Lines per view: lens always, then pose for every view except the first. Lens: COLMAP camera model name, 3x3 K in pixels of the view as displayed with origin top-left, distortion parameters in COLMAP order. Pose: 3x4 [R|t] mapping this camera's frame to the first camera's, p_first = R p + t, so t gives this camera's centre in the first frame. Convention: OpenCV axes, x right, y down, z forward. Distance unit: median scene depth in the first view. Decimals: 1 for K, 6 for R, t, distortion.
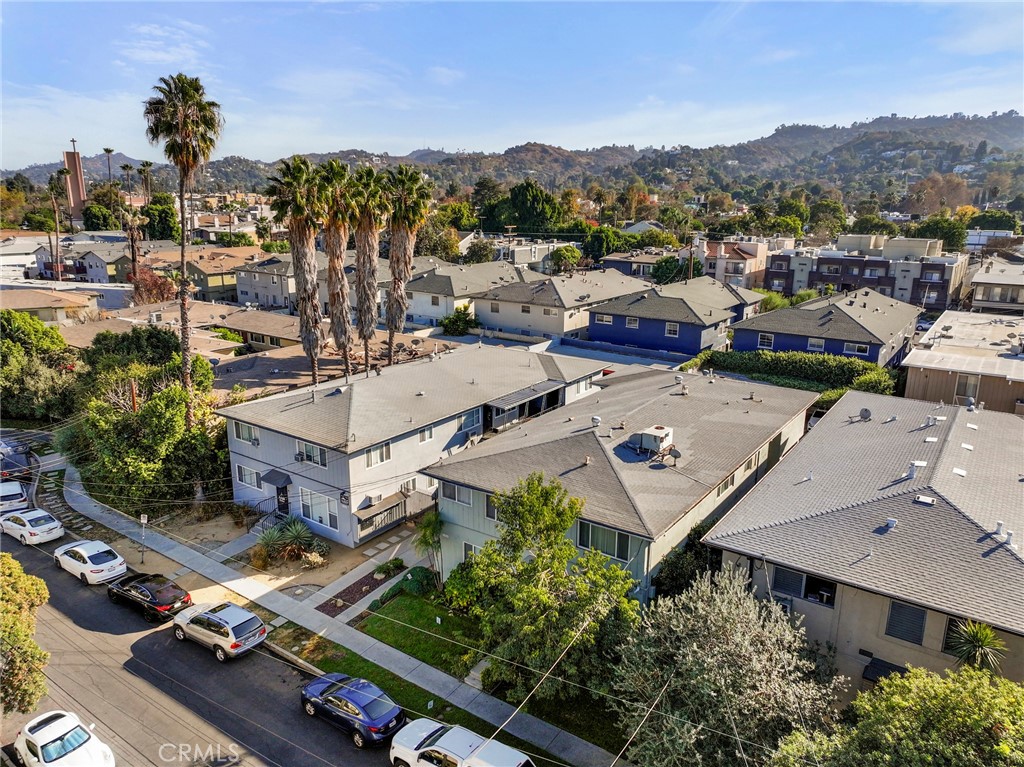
lens RADIAL K [[719.2, 0, 516.6], [0, 719.2, 380.9], [0, 0, 1]] dist [-0.002330, 0.016853]
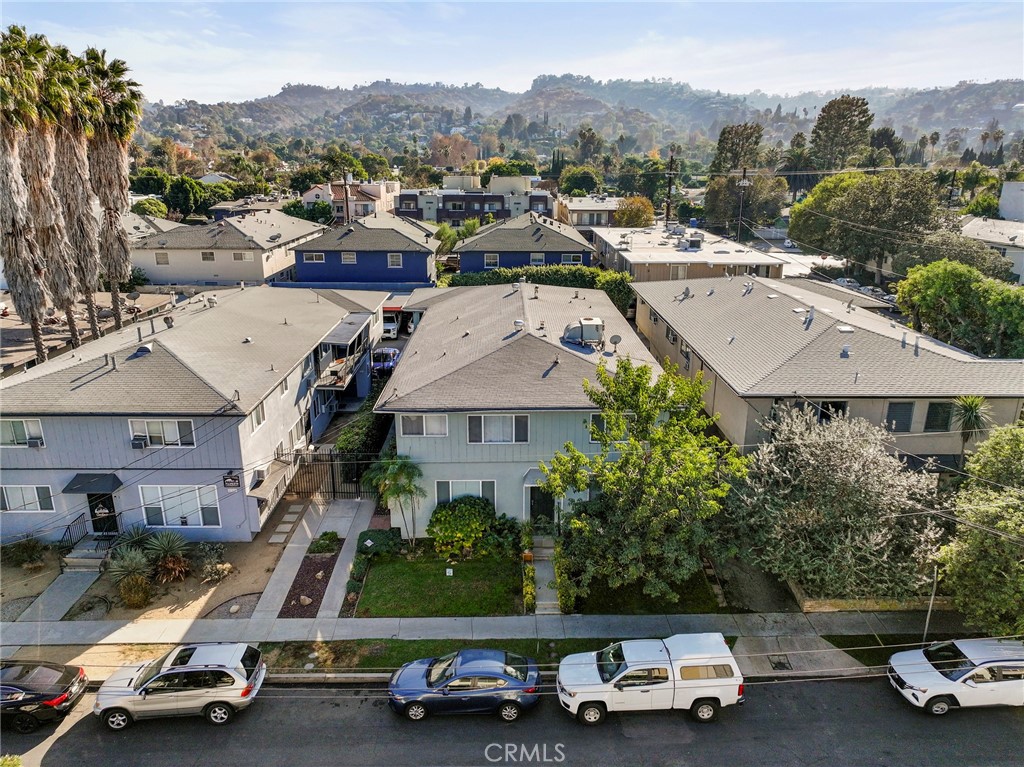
lens RADIAL K [[719.2, 0, 516.3], [0, 719.2, 380.8], [0, 0, 1]] dist [-0.002330, 0.016853]
pose [[0.808316, -0.177429, 0.561377, -0.264241], [0.149476, 0.984112, 0.095812, 0.023025], [-0.569458, 0.006467, 0.821995, 0.141498]]
